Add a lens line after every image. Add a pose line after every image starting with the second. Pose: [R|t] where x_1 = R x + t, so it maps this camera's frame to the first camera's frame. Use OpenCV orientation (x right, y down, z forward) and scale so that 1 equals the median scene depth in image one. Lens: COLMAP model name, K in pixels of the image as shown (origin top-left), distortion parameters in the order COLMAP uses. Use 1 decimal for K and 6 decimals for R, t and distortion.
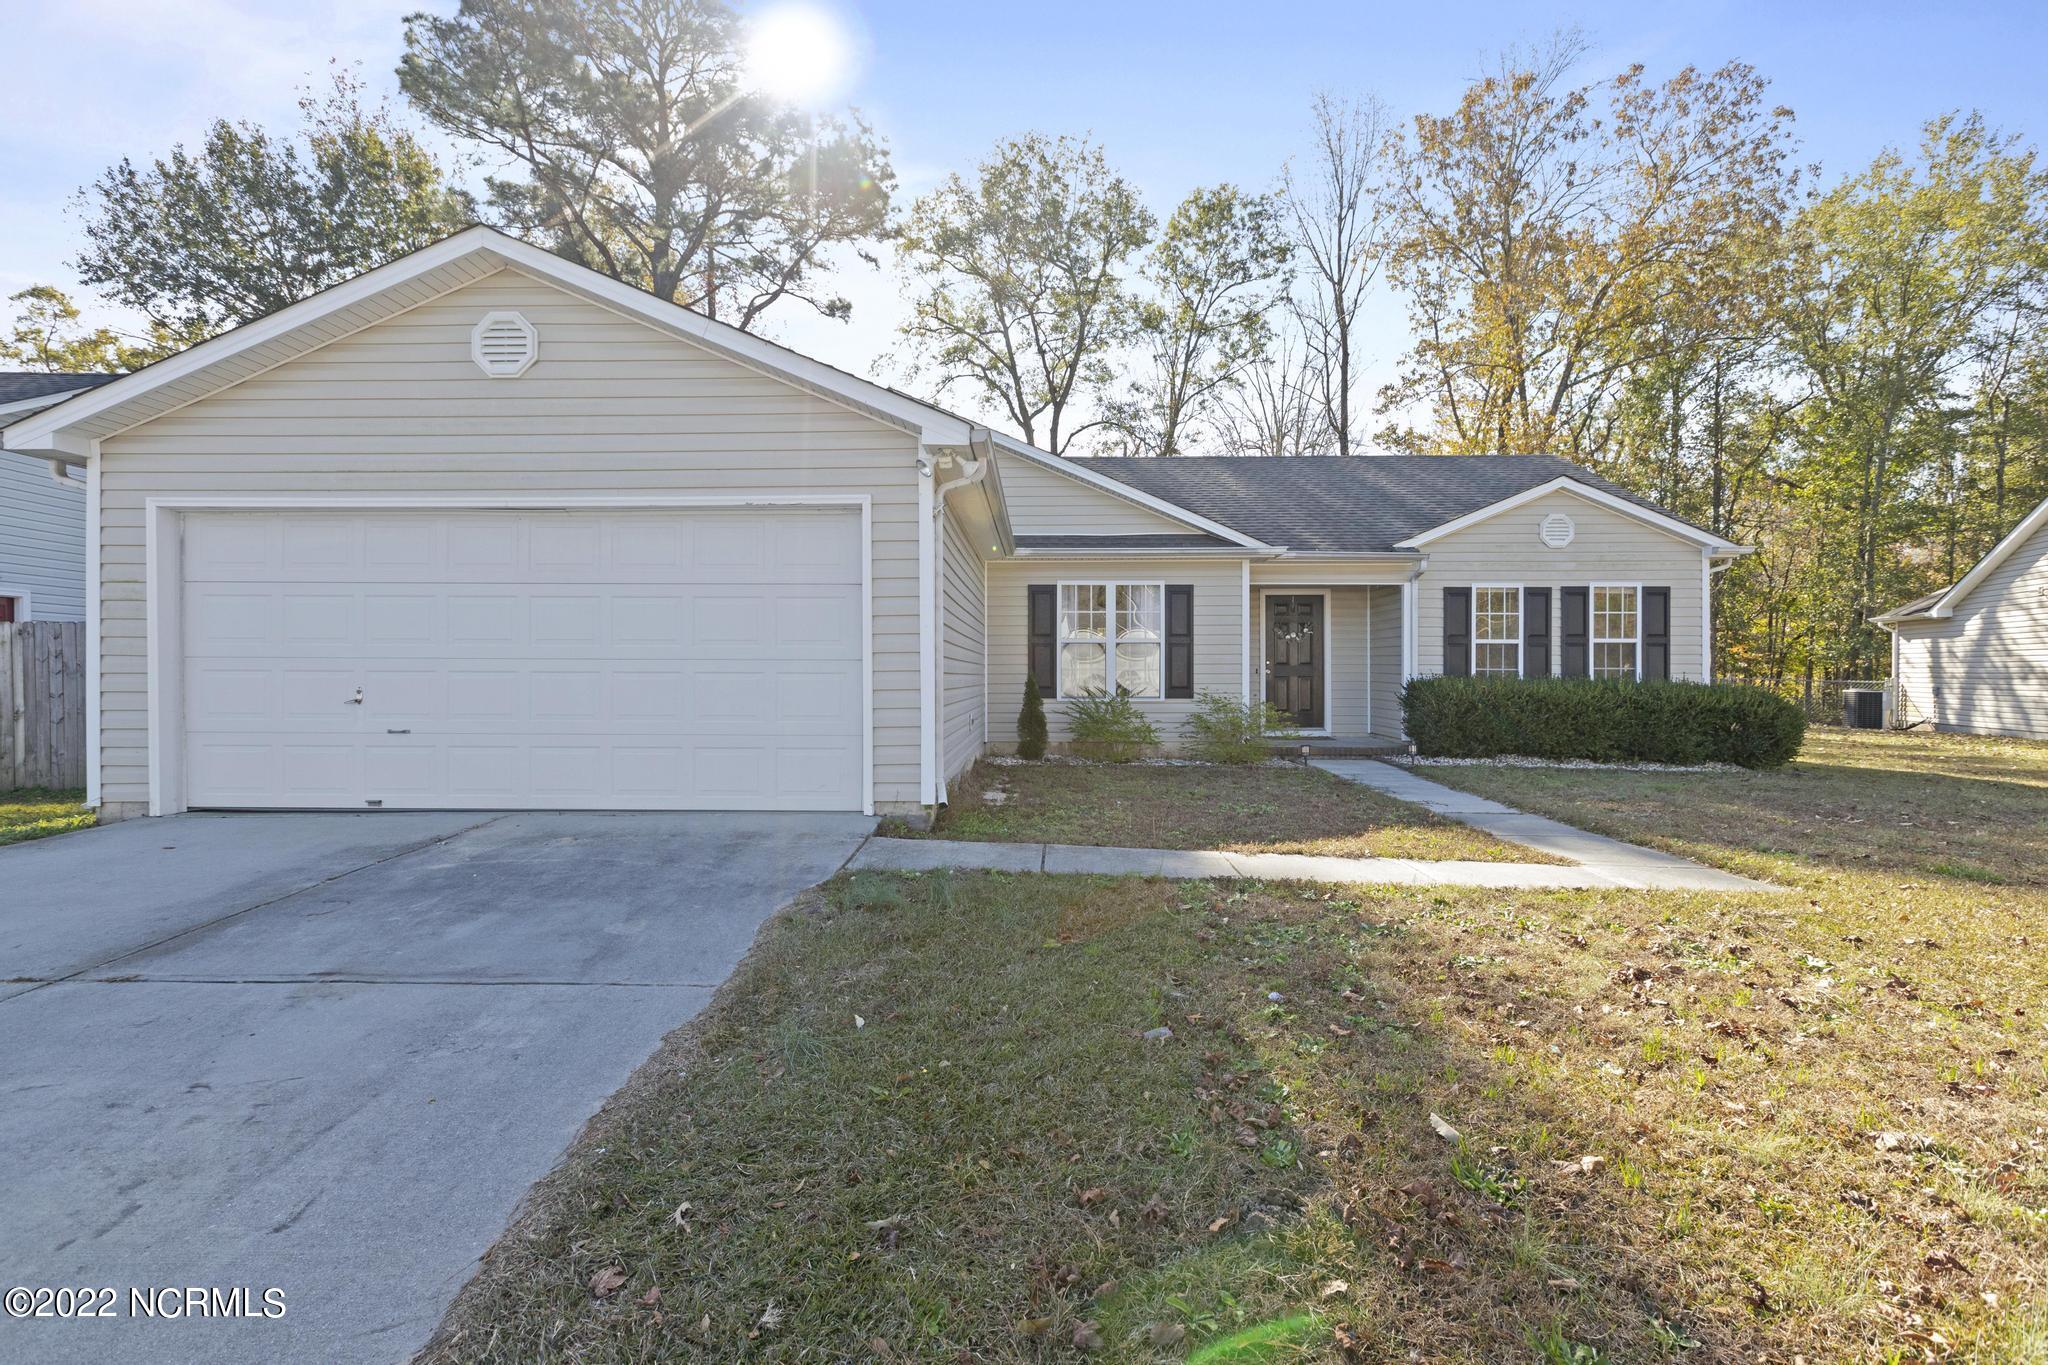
lens RADIAL K [[934.4, 0, 1024.0], [0, 934.4, 682.5], [0, 0, 1]] dist [0.002892, 0.000107]
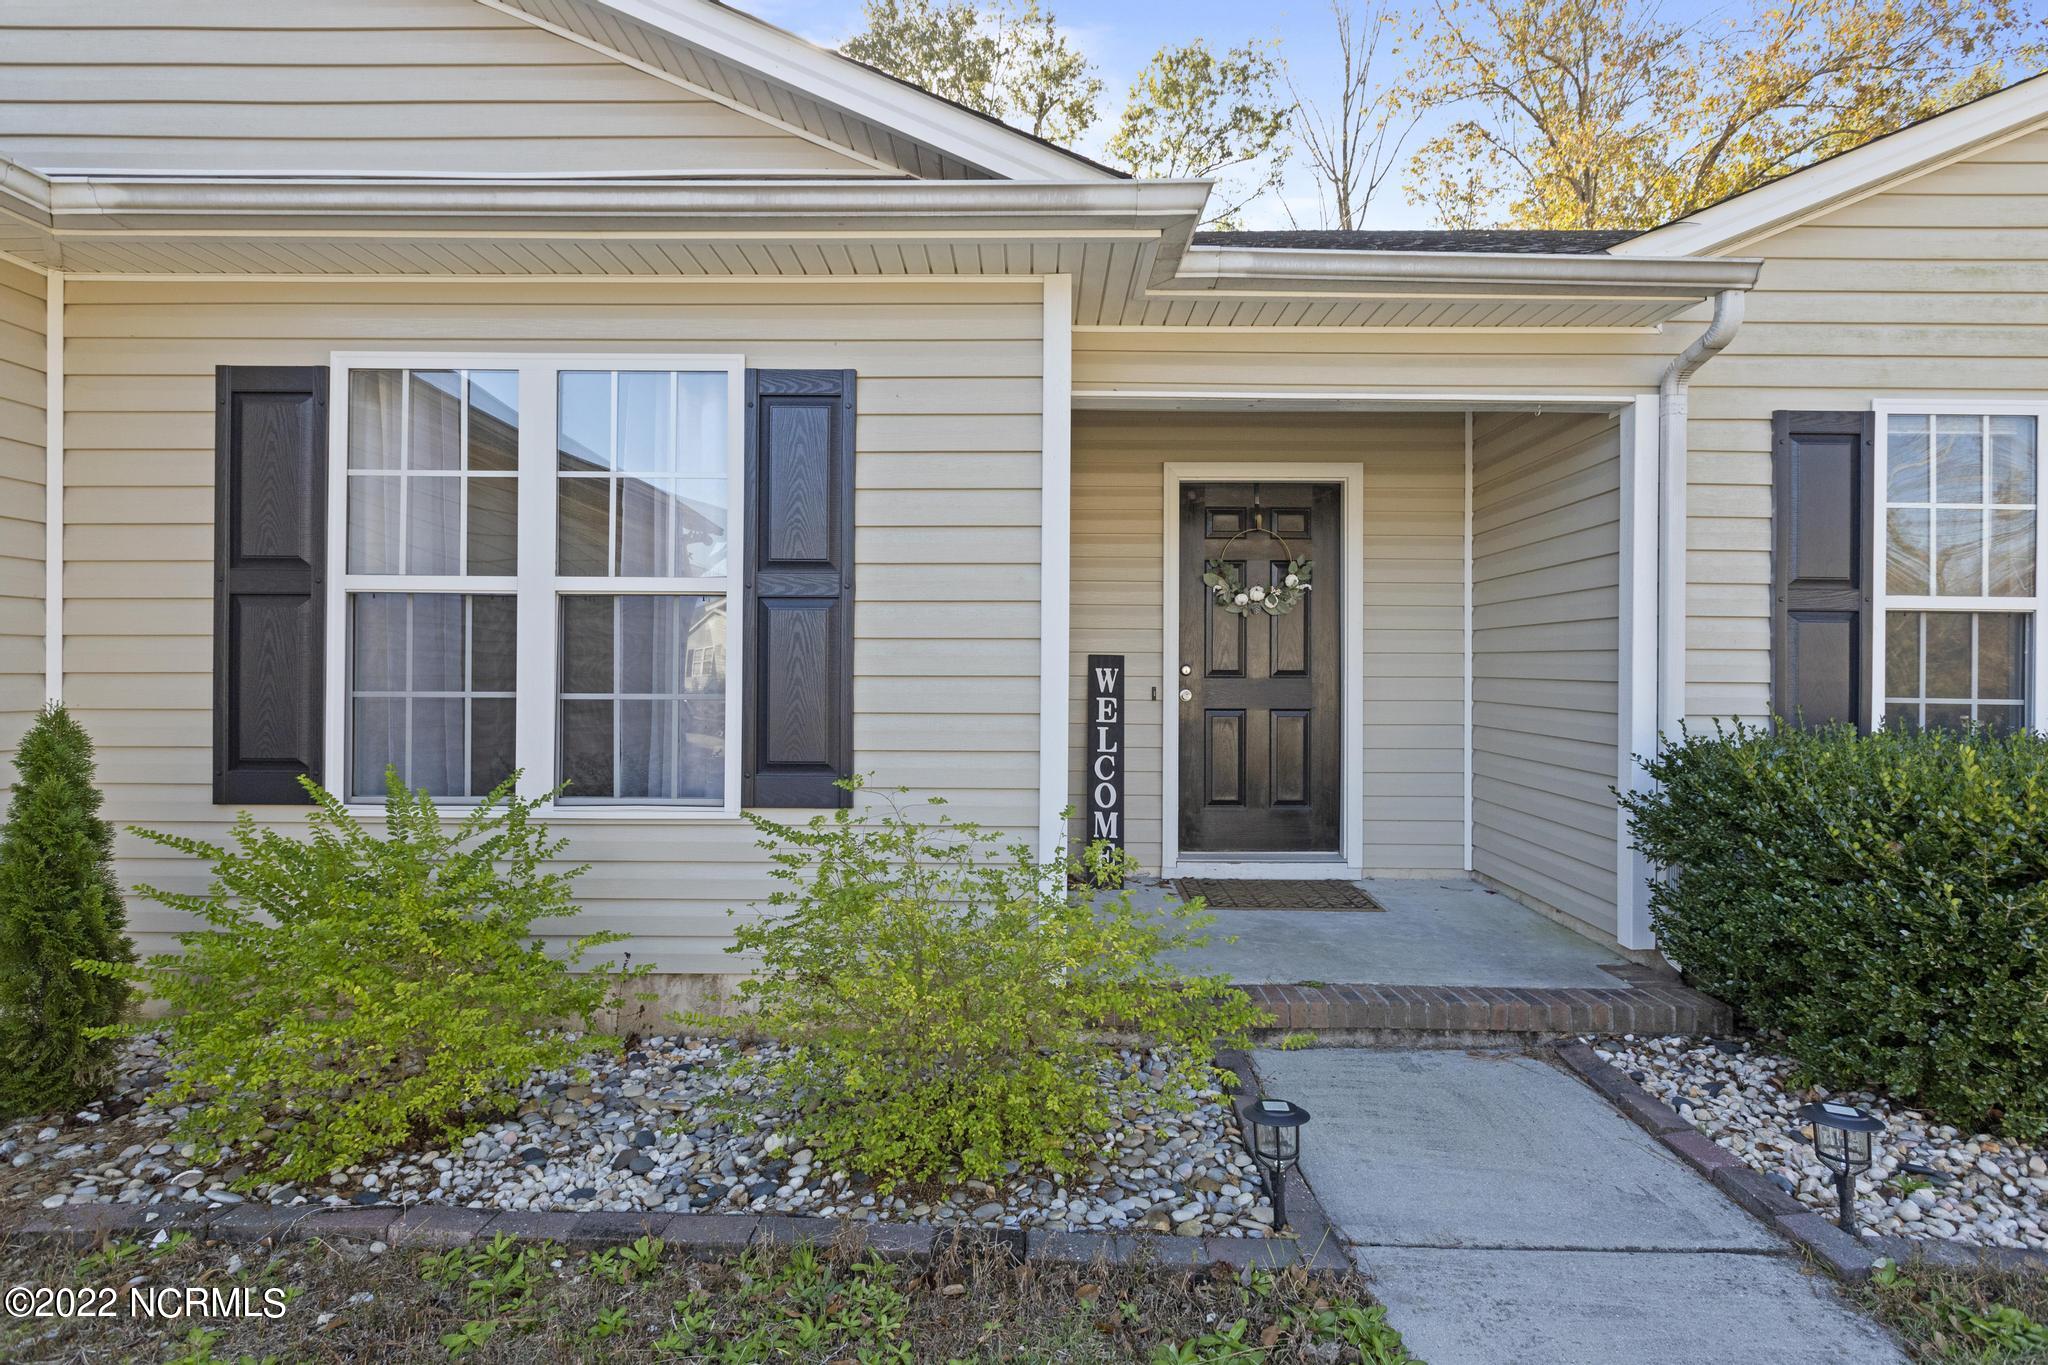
lens RADIAL K [[934.4, 0, 1024.0], [0, 934.4, 682.5], [0, 0, 1]] dist [0.002892, 0.000107]
pose [[0.999952, 0.007782, 0.005942, 0.219840], [-0.007786, 0.999970, 0.000604, -0.018035], [-0.005937, -0.000650, 0.999982, 0.716614]]
